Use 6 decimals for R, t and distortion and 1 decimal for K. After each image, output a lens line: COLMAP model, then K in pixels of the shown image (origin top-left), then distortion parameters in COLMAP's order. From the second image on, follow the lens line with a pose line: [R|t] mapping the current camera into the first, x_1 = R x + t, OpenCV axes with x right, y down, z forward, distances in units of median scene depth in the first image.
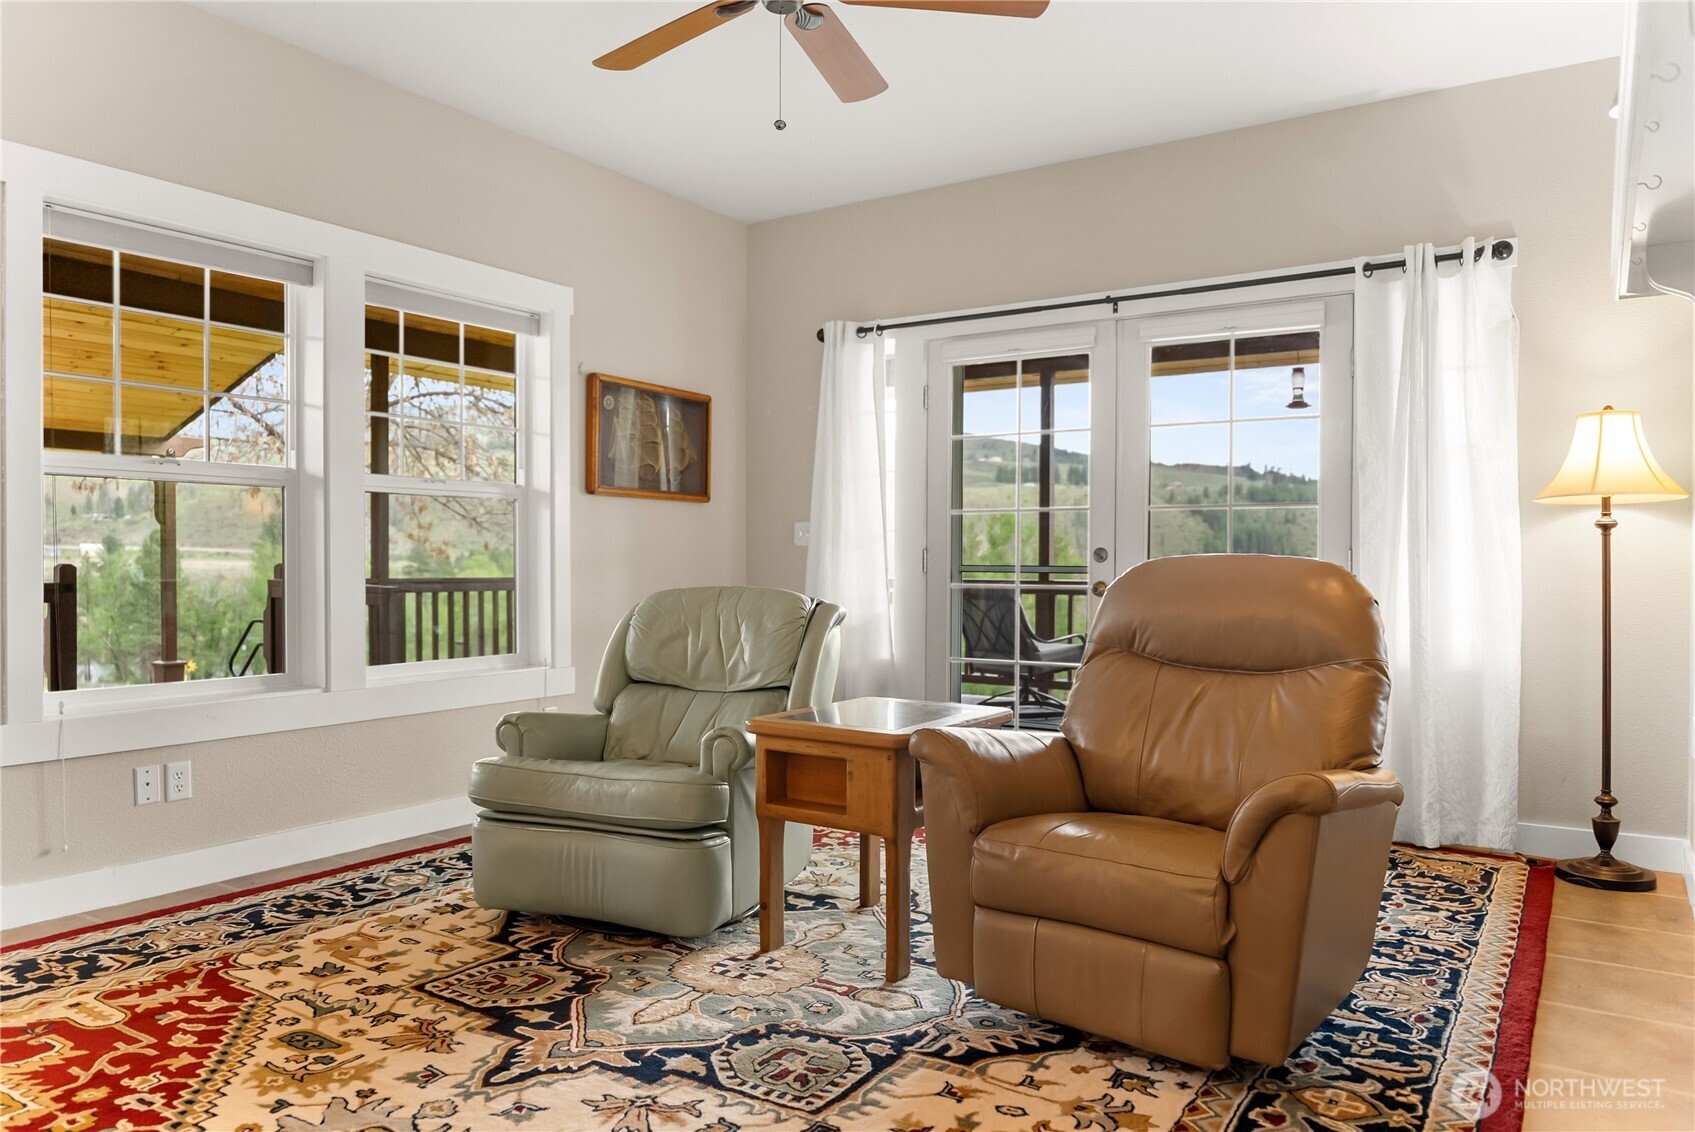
lens RADIAL K [[1165.0, 0, 853.0], [0, 1165.0, 577.6], [0, 0, 1]] dist [-0.007095, -0.005960]
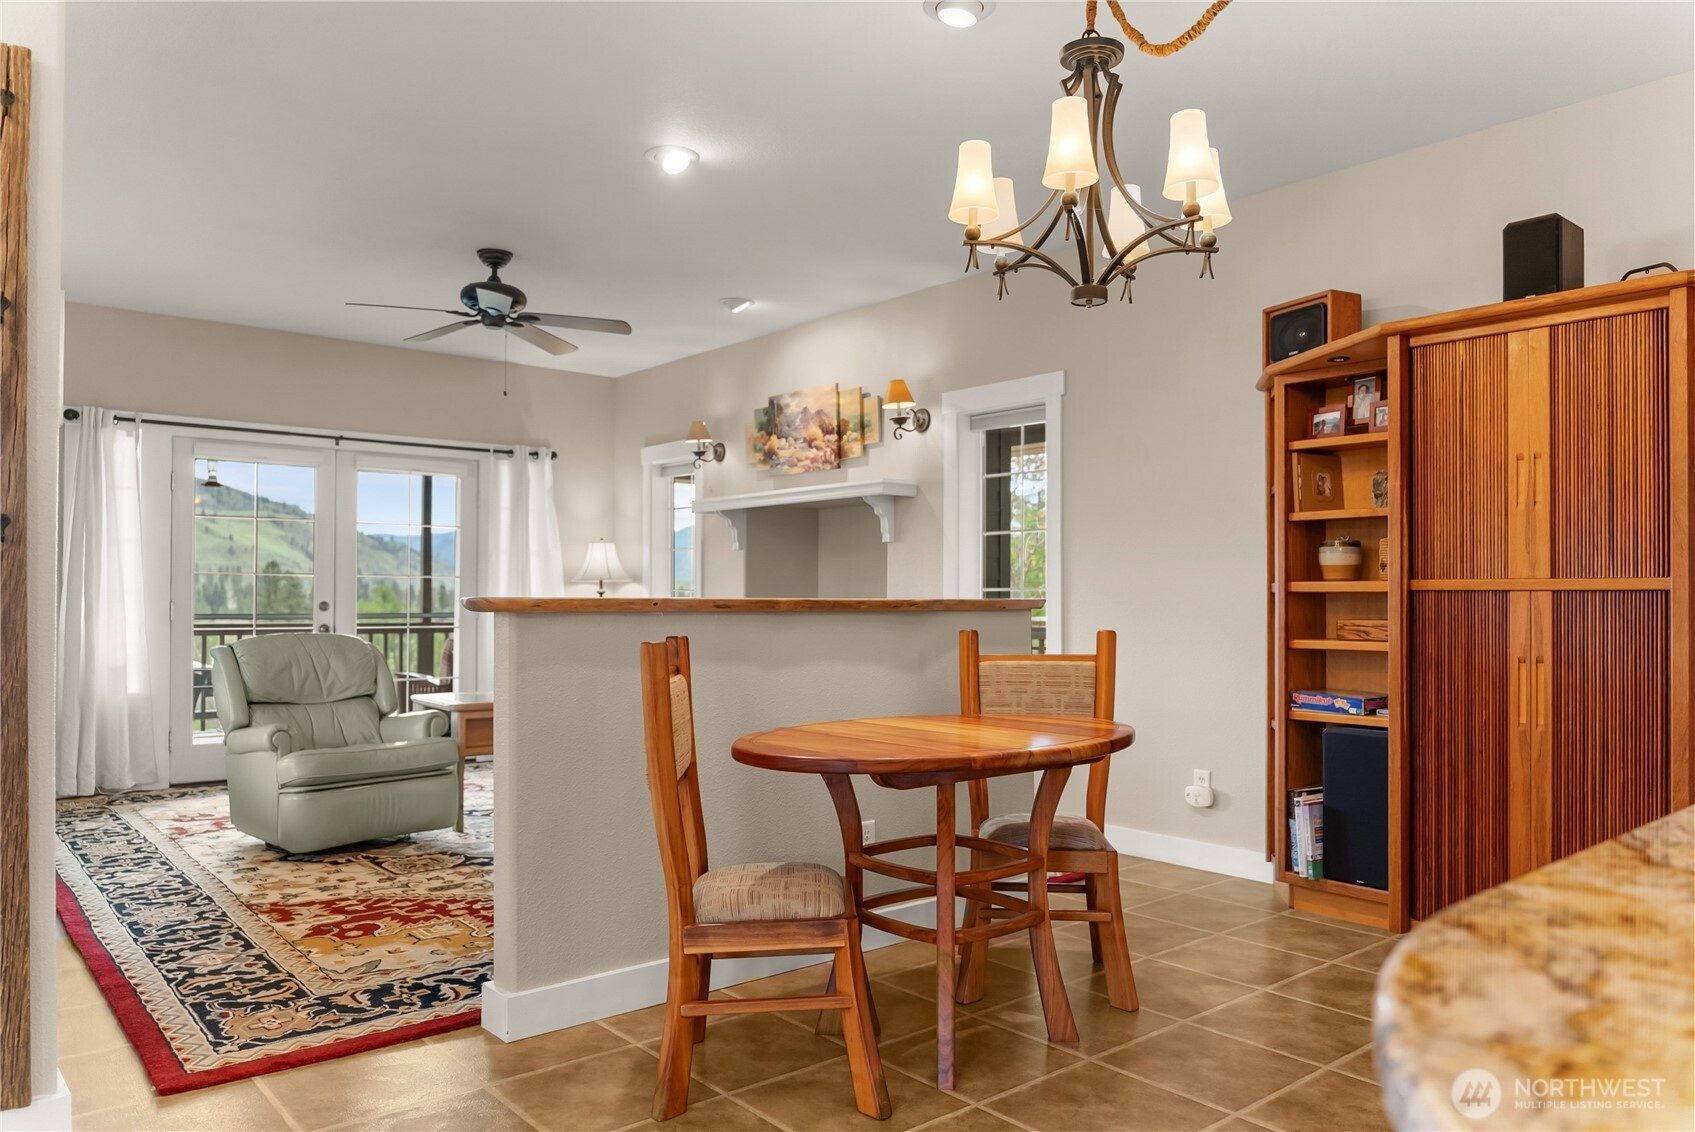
lens RADIAL K [[1165.0, 0, 843.1], [0, 1165.0, 581.2], [0, 0, 1]] dist [-0.007095, -0.005960]
pose [[0.295679, 0.011627, 0.955217, -1.708277], [0.010908, 0.999820, -0.015547, -0.036037], [-0.955225, 0.015017, 0.295499, -0.110819]]
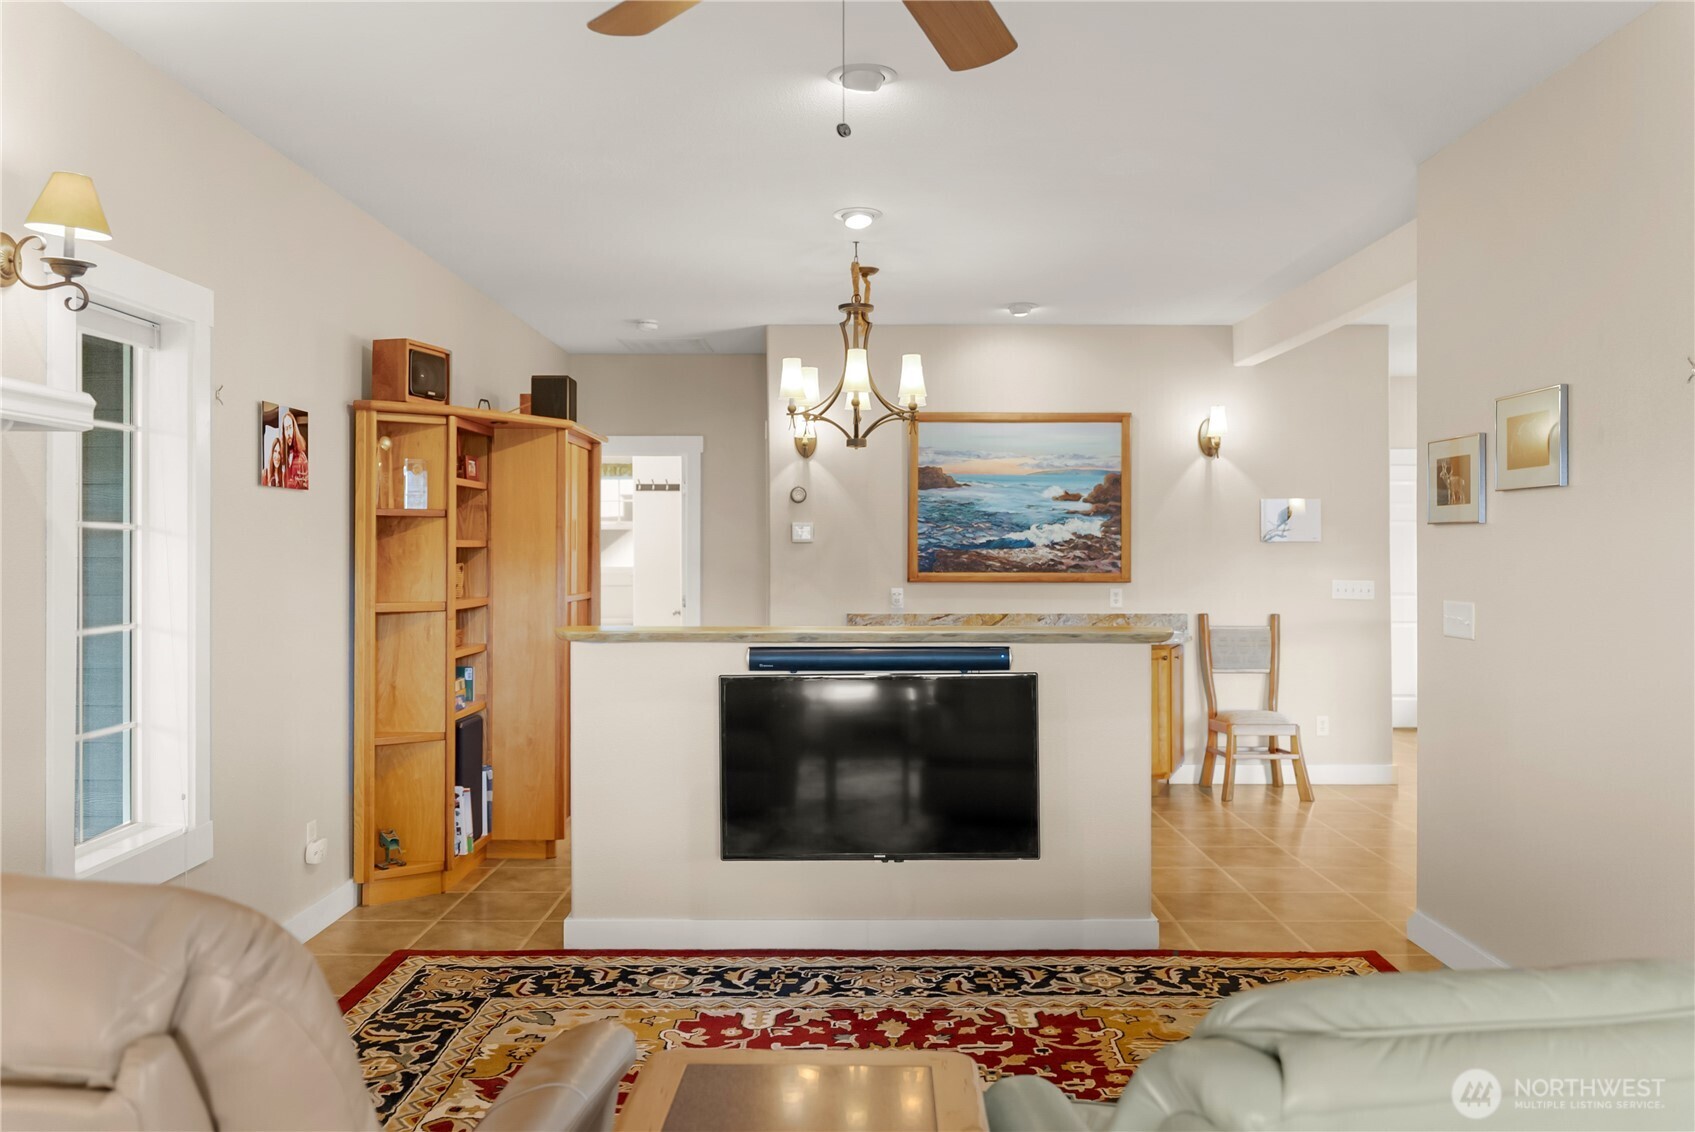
lens RADIAL K [[1263.3, 0, 852.8], [0, 1263.3, 548.4], [0, 0, 1]] dist [-0.007066, -0.002587]
pose [[-0.843378, -0.003566, -0.537309, 0.305607], [-0.009393, 0.999923, 0.008107, -0.144743], [0.537239, 0.011884, -0.843346, 1.570885]]
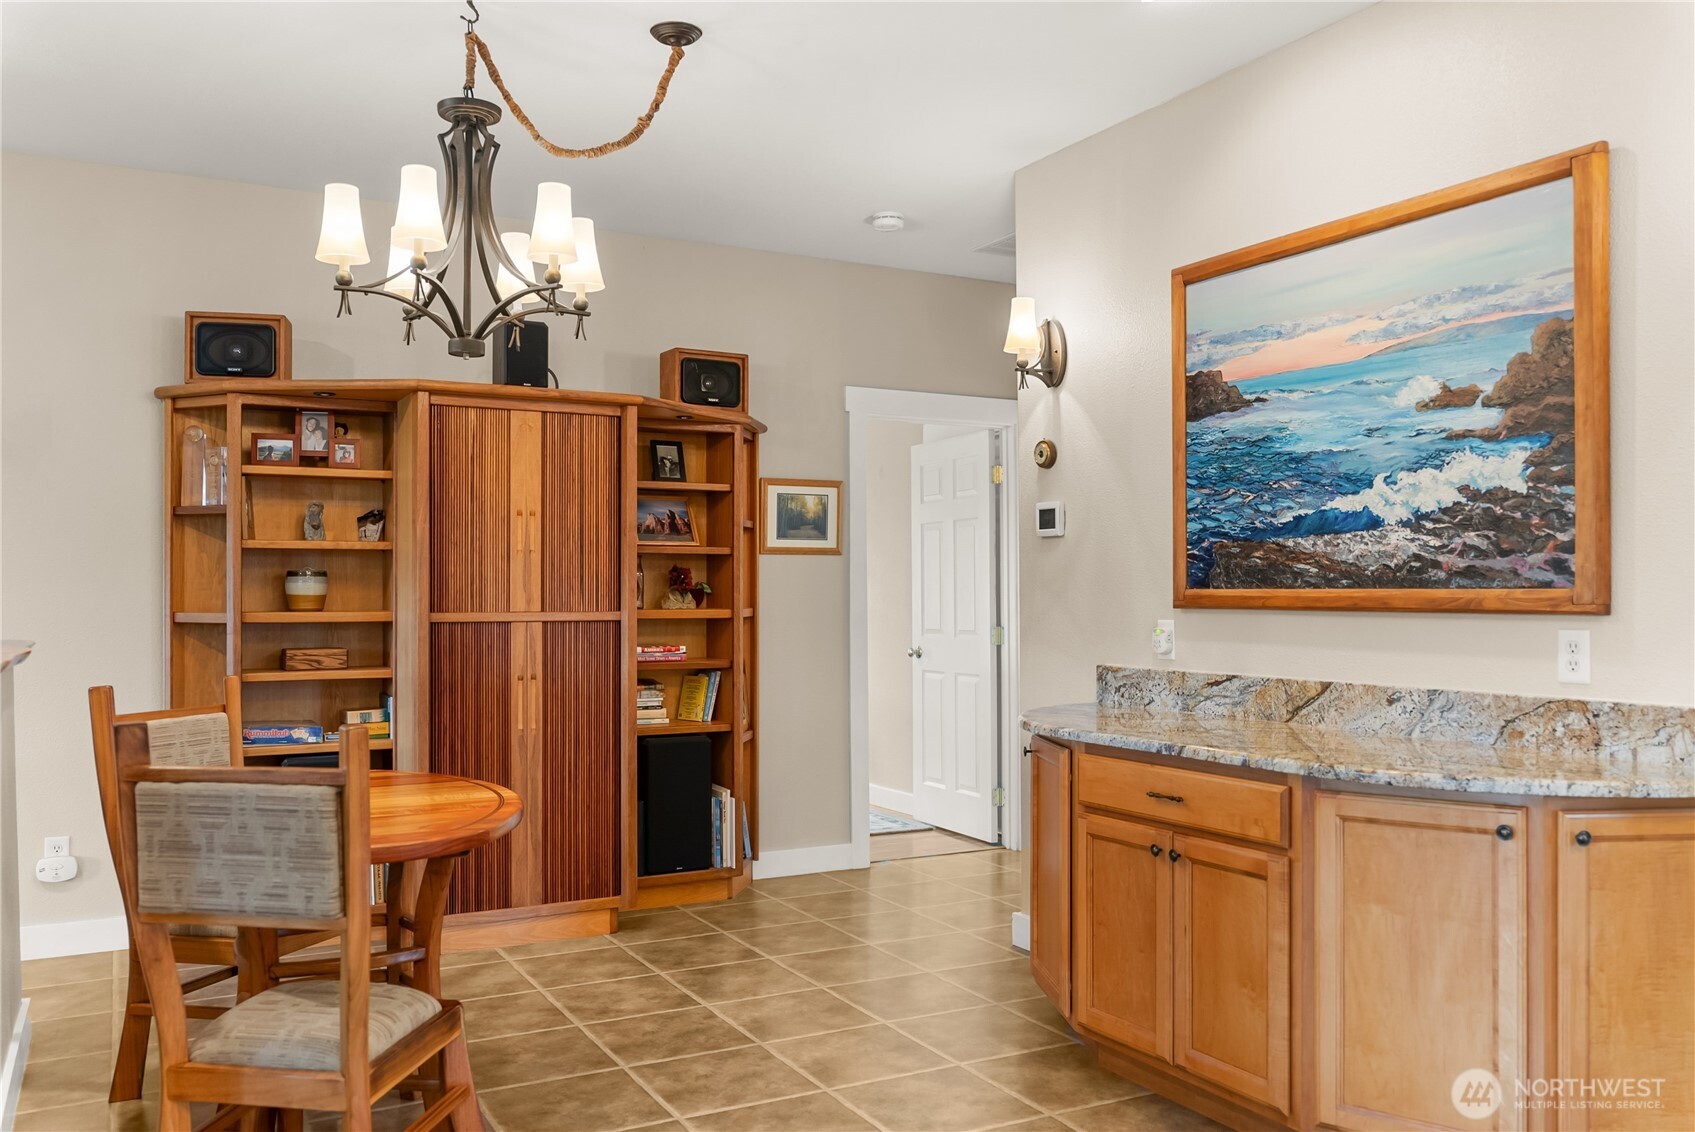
lens RADIAL K [[1380.0, 0, 805.6], [0, 1380.0, 588.4], [0, 0, 1]] dist [0.005938, 0.005930]
pose [[-0.868389, -0.000184, 0.495884, -1.548859], [0.005735, 0.999929, 0.010414, -0.093118], [-0.495851, 0.011888, -0.868326, 0.871990]]
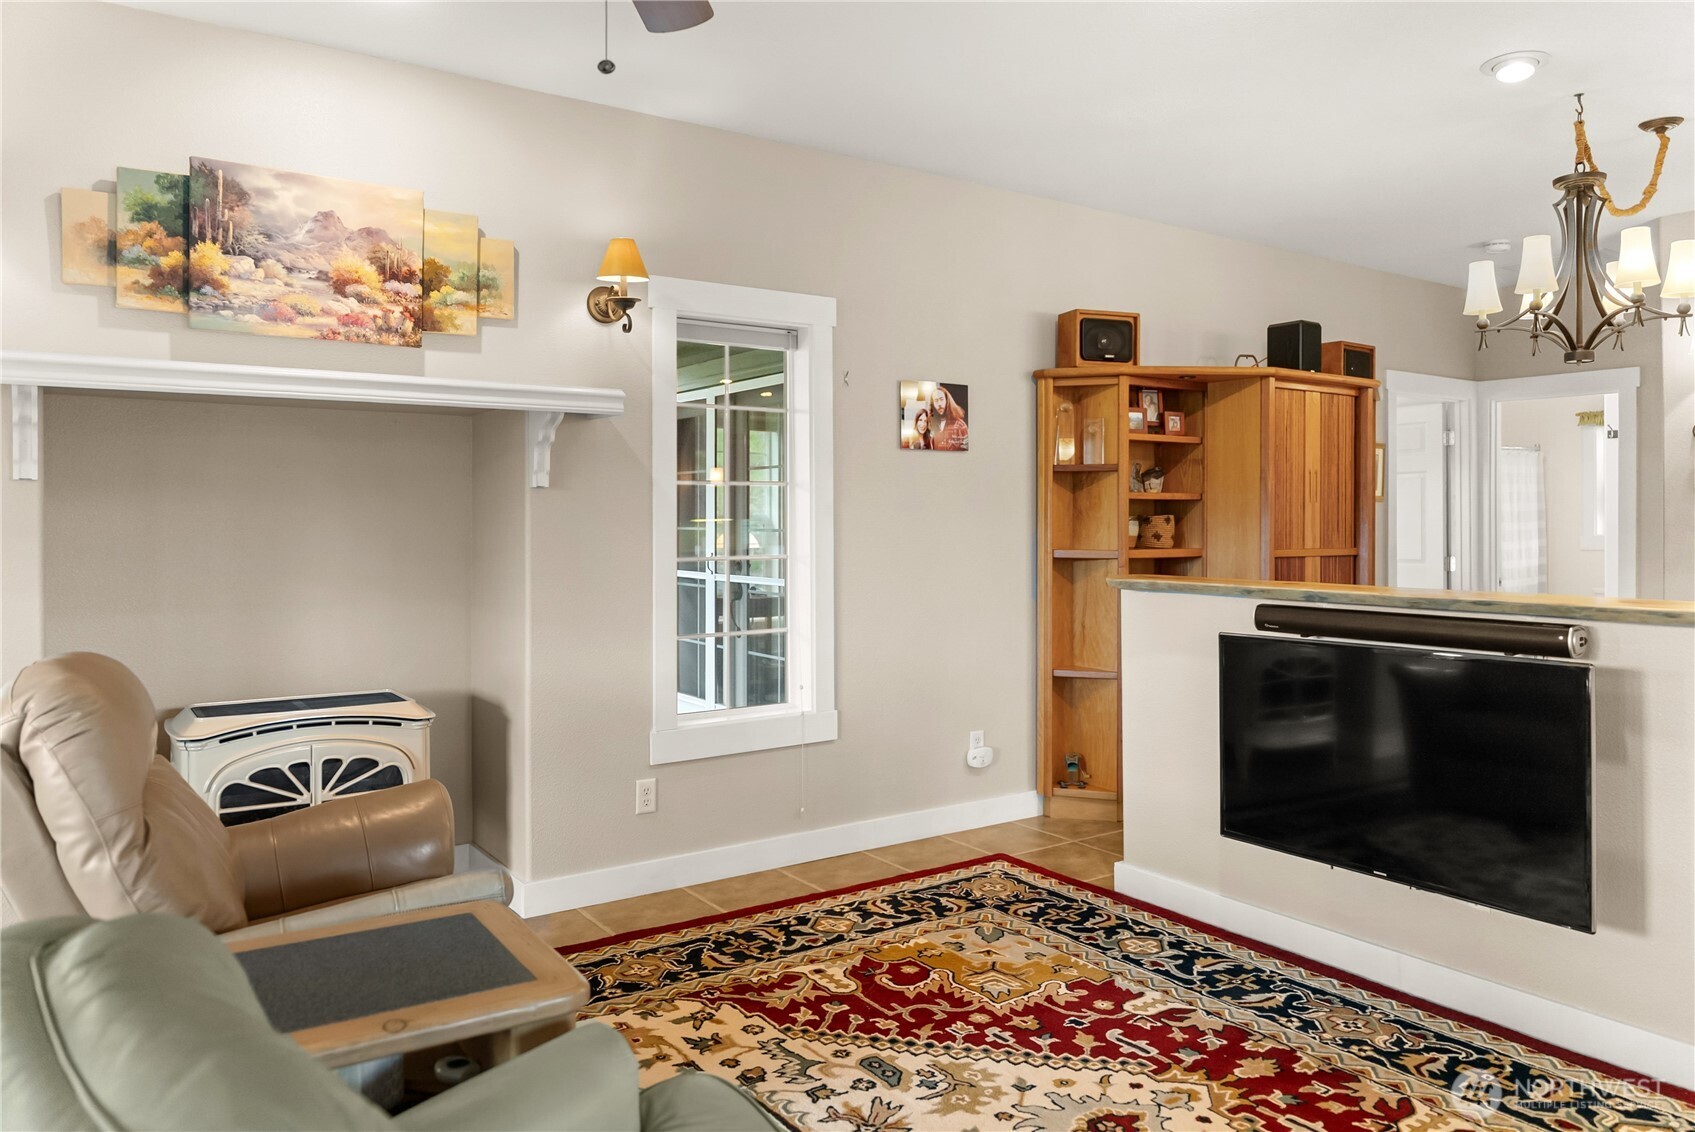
lens RADIAL K [[1165.0, 0, 839.8], [0, 1165.0, 529.4], [0, 0, 1]] dist [-0.007095, -0.005960]
pose [[-0.919326, -0.004990, 0.393466, -0.457133], [0.003951, 0.999752, 0.021911, -0.121254], [-0.393478, 0.021698, -0.919078, 1.538842]]
